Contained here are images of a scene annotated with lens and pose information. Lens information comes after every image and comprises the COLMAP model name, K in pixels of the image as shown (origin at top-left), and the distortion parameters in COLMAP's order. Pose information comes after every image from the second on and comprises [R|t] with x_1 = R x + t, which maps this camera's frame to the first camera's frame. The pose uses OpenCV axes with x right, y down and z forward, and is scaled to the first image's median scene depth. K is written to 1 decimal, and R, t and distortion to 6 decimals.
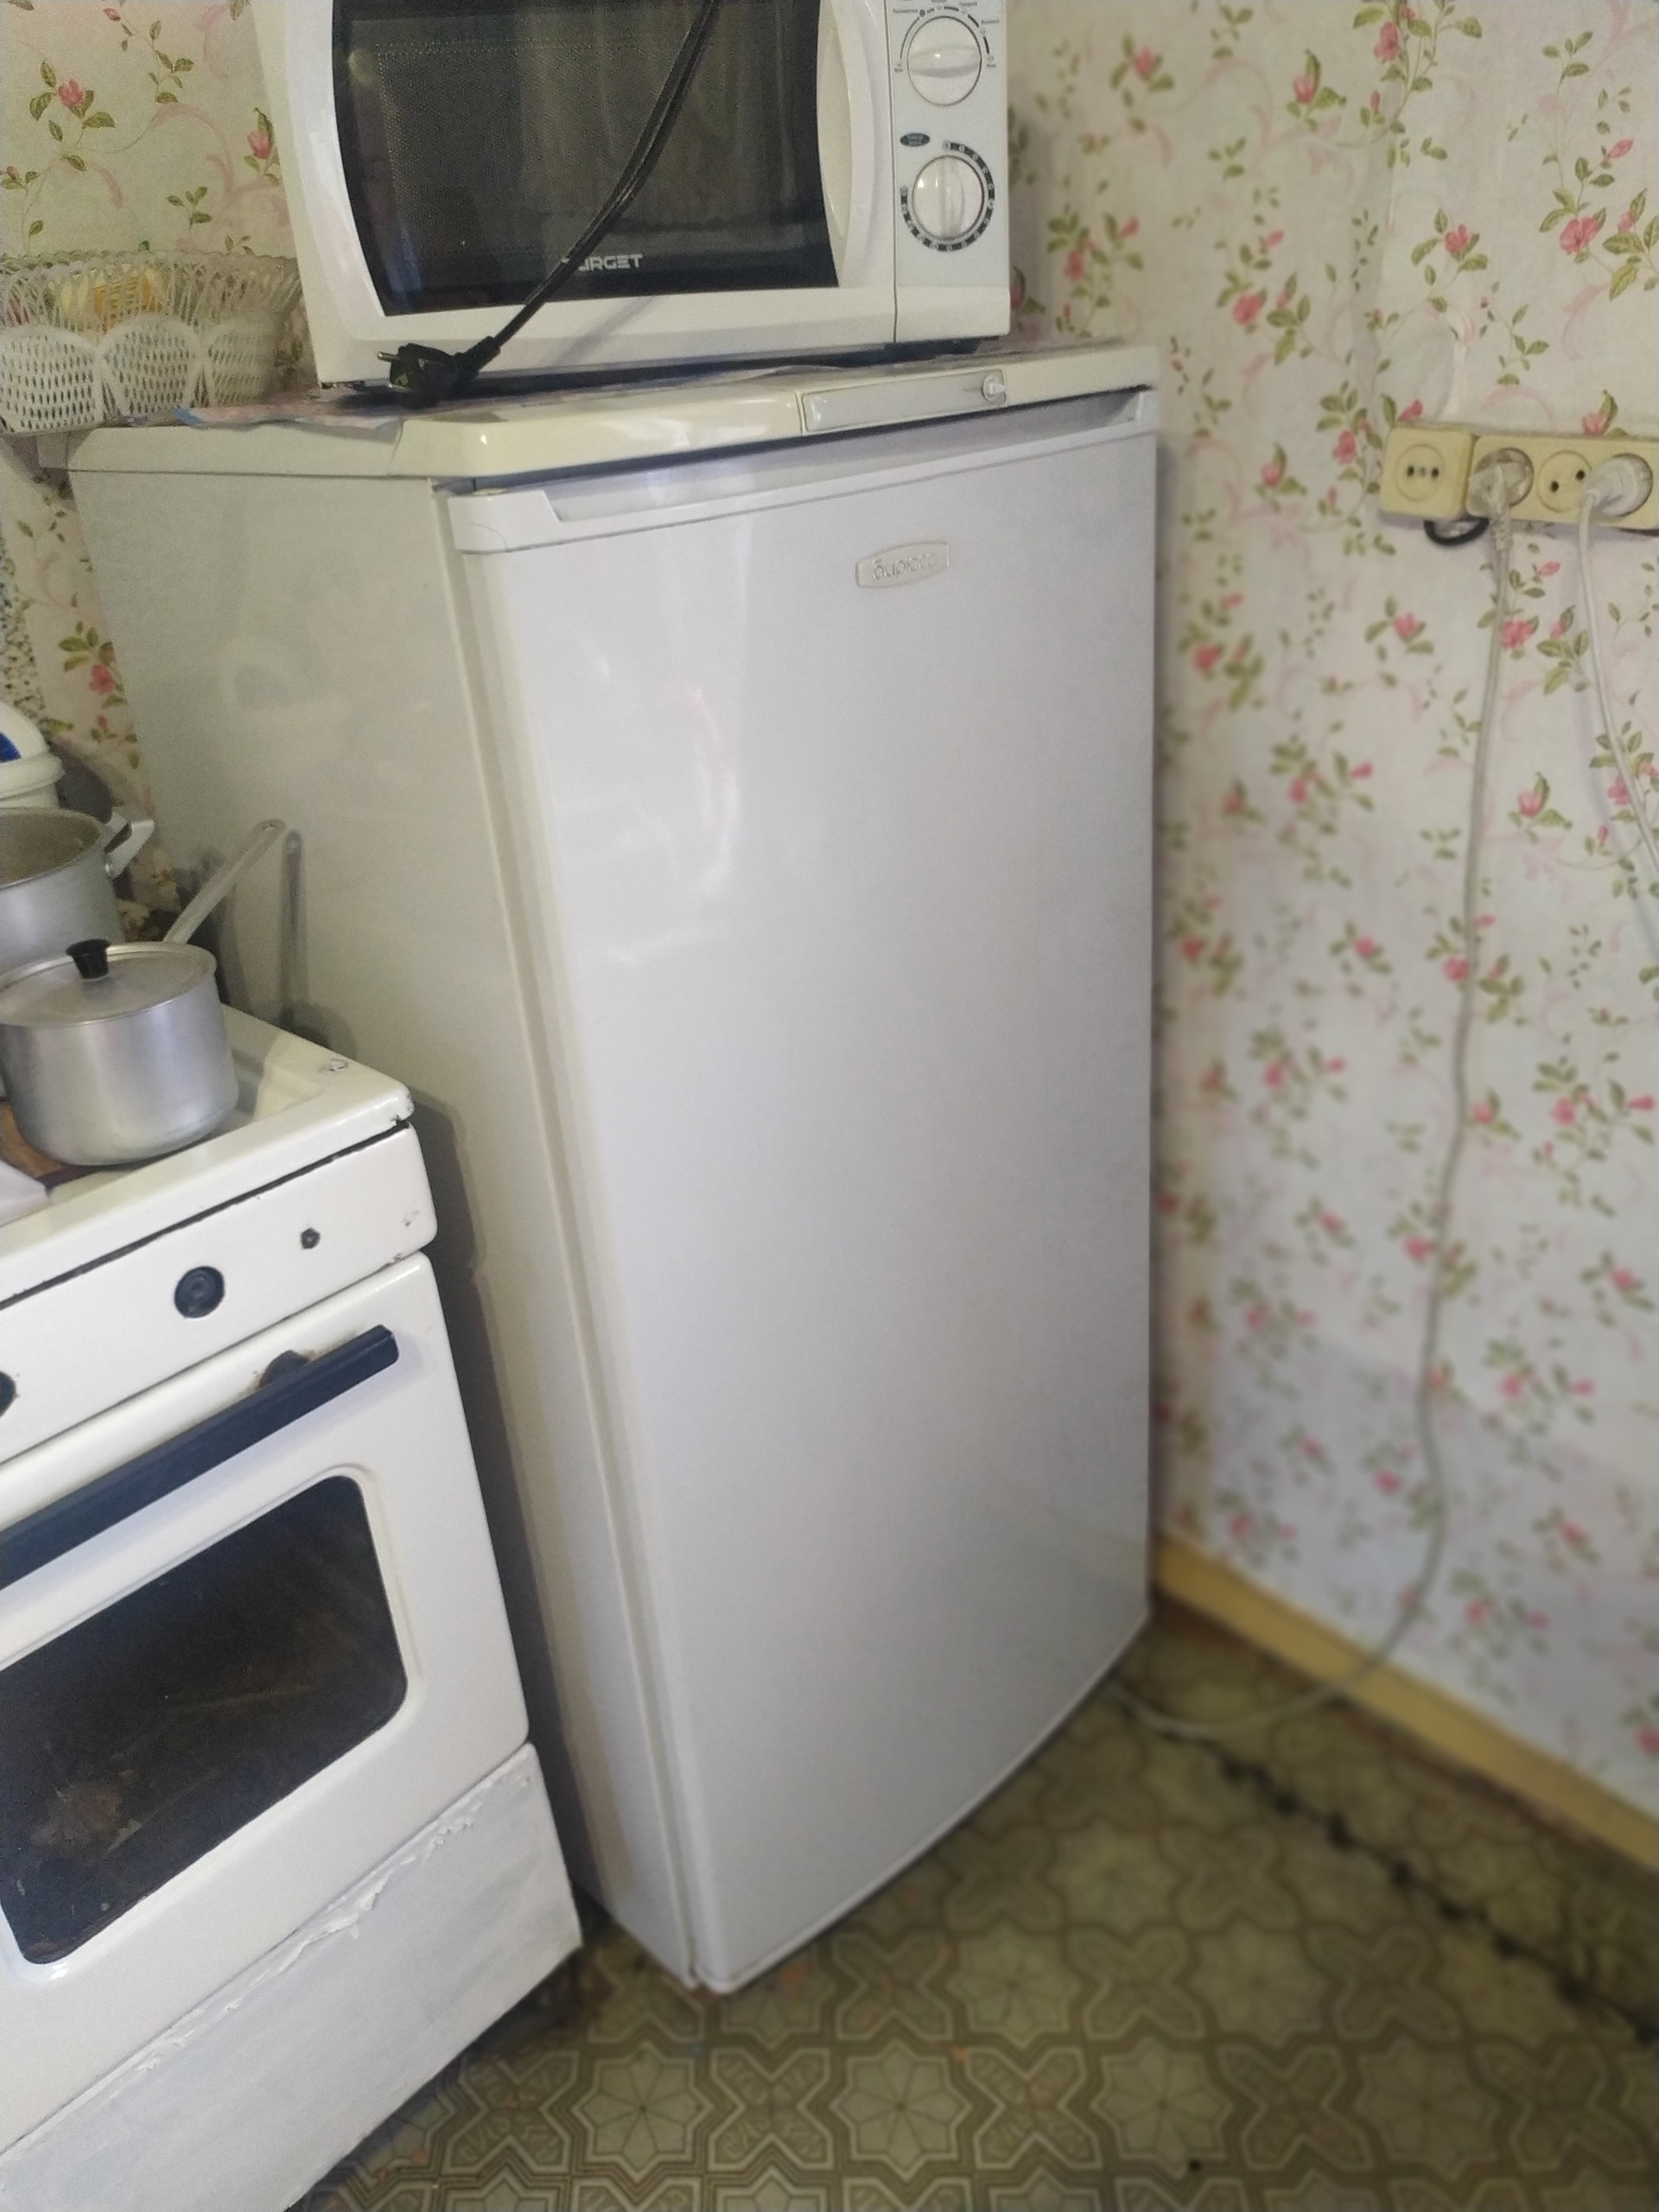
lens RADIAL K [[1655.3, 0, 829.5], [0, 1655.3, 1106.0], [0, 0, 1]] dist [0.084486, -0.107176]
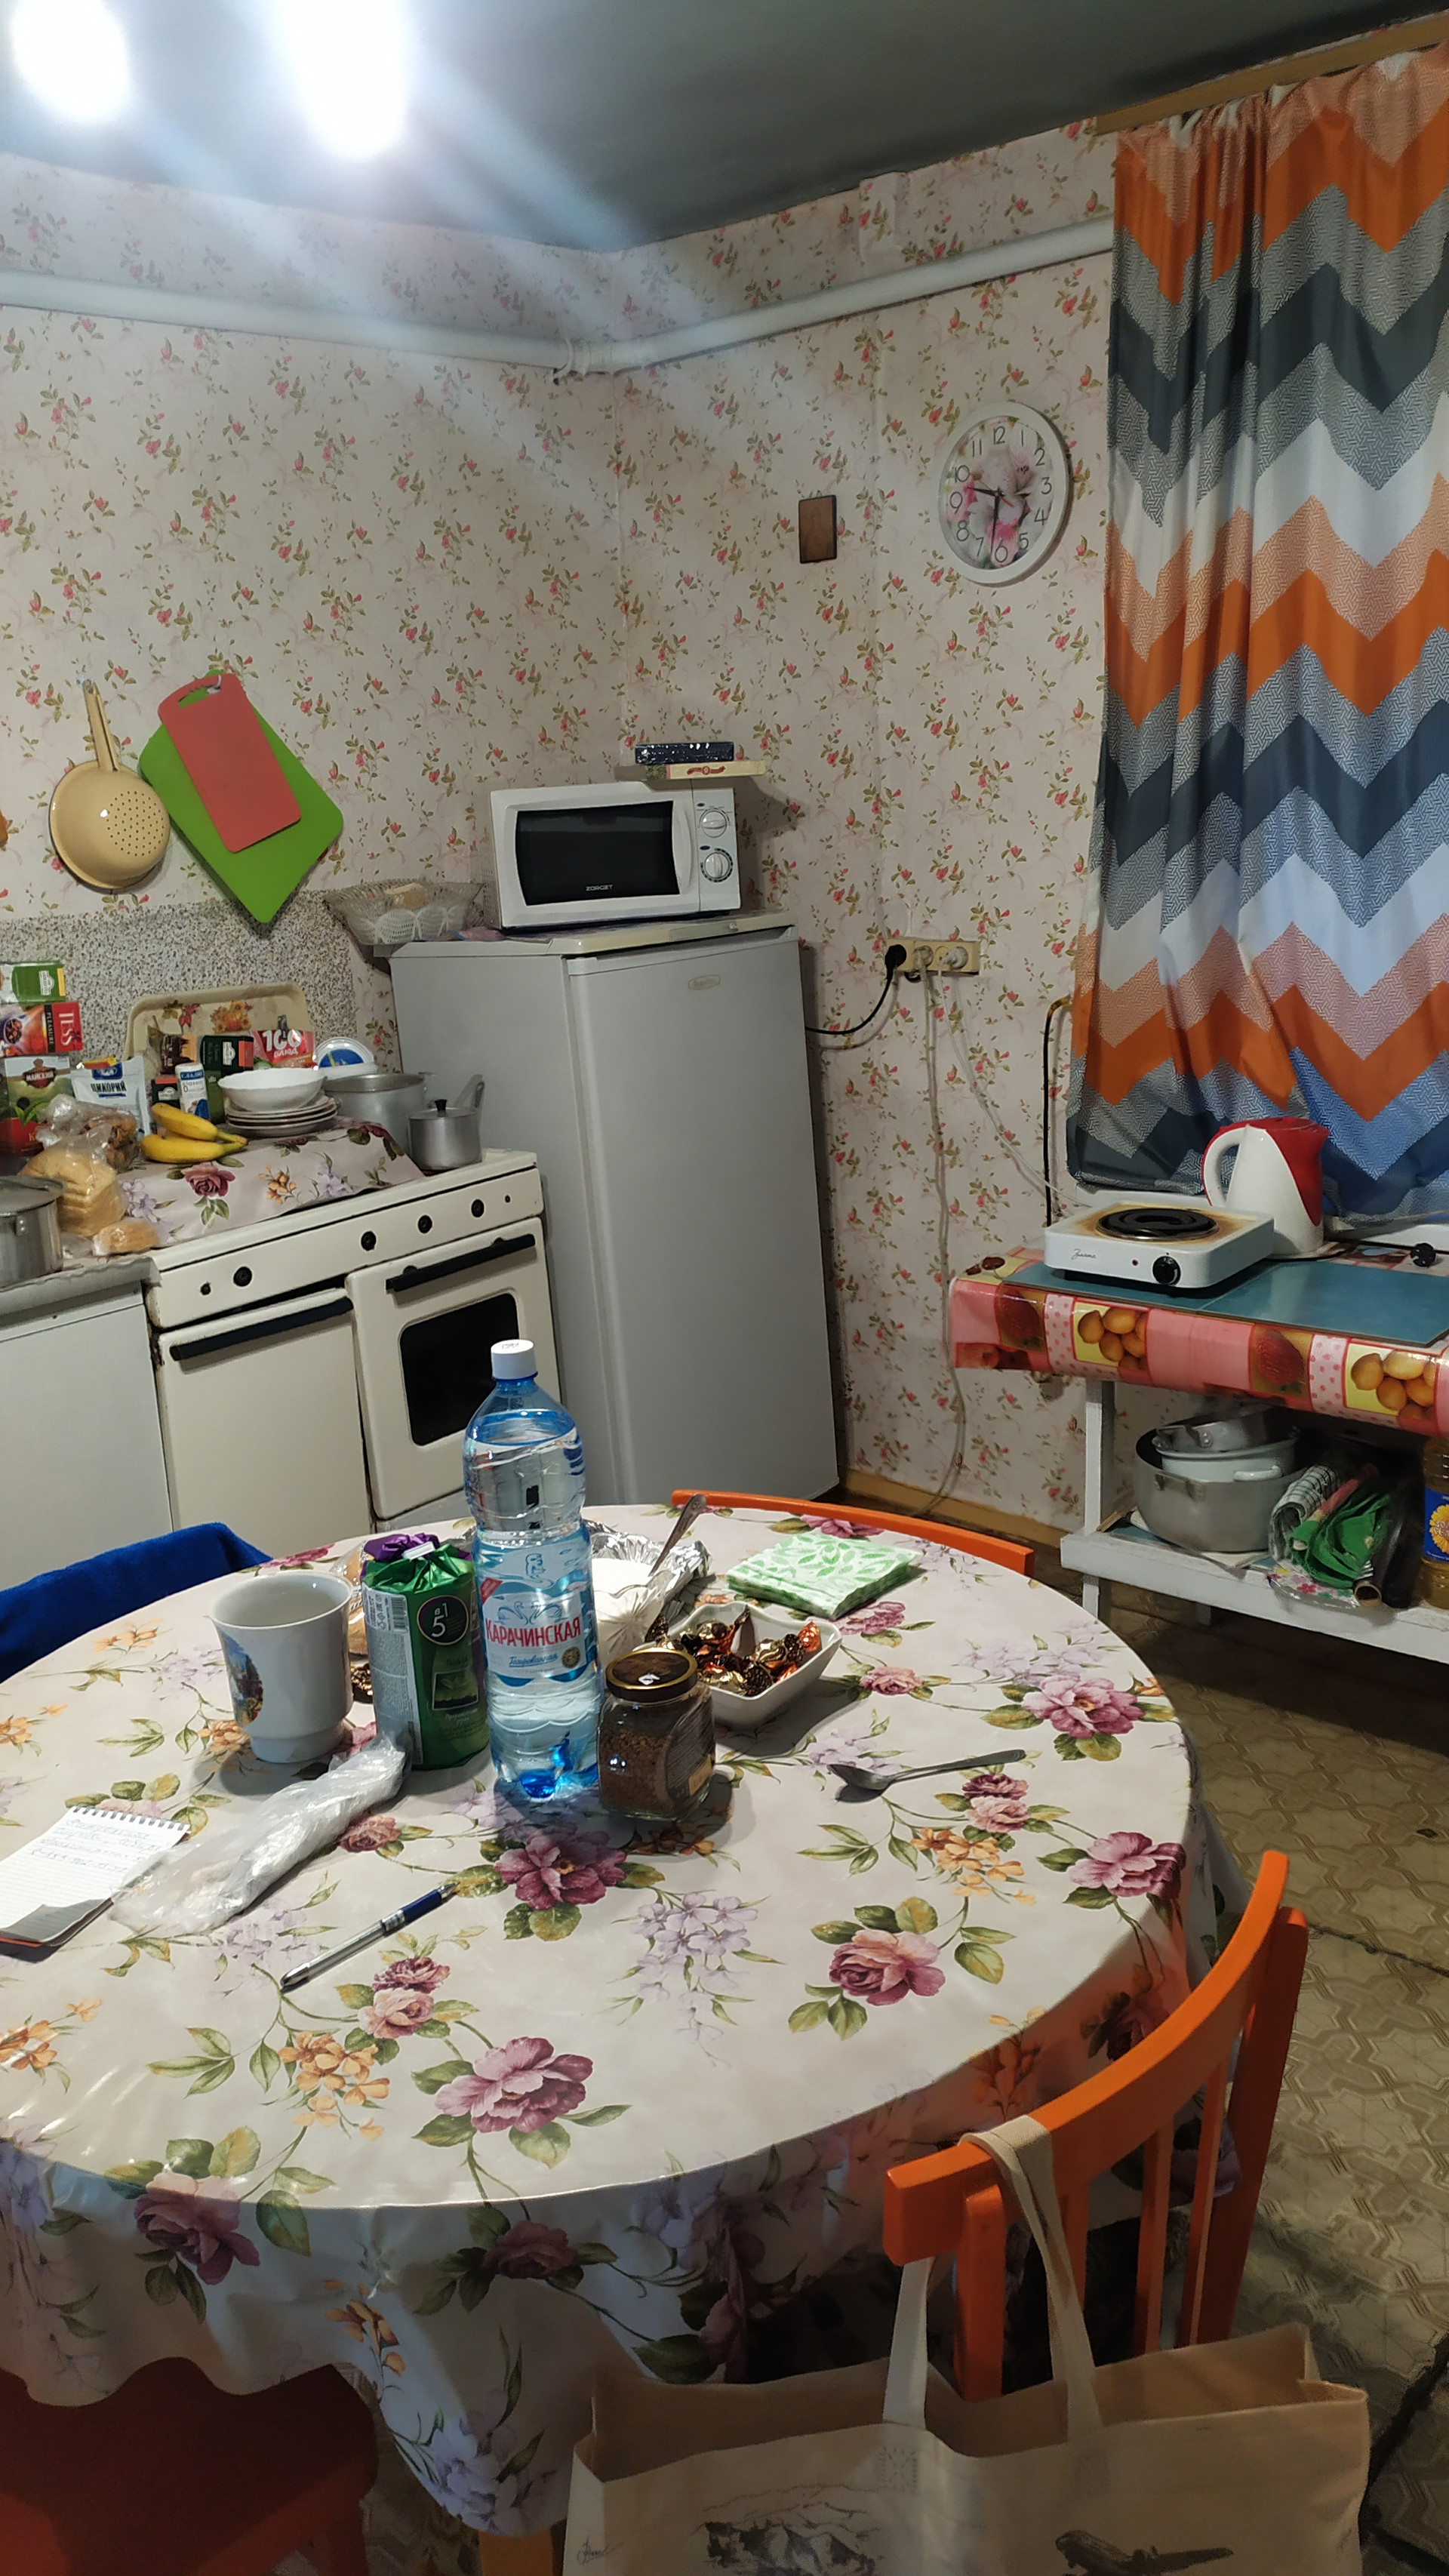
lens RADIAL K [[1892.1, 0, 712.3], [0, 1892.1, 1285.8], [0, 0, 1]] dist [0.056627, -0.070106]
pose [[0.999212, -0.015437, 0.036569, -0.057370], [0.022678, 0.978132, -0.206746, 0.711076], [-0.032578, 0.207412, 0.977711, -1.723331]]
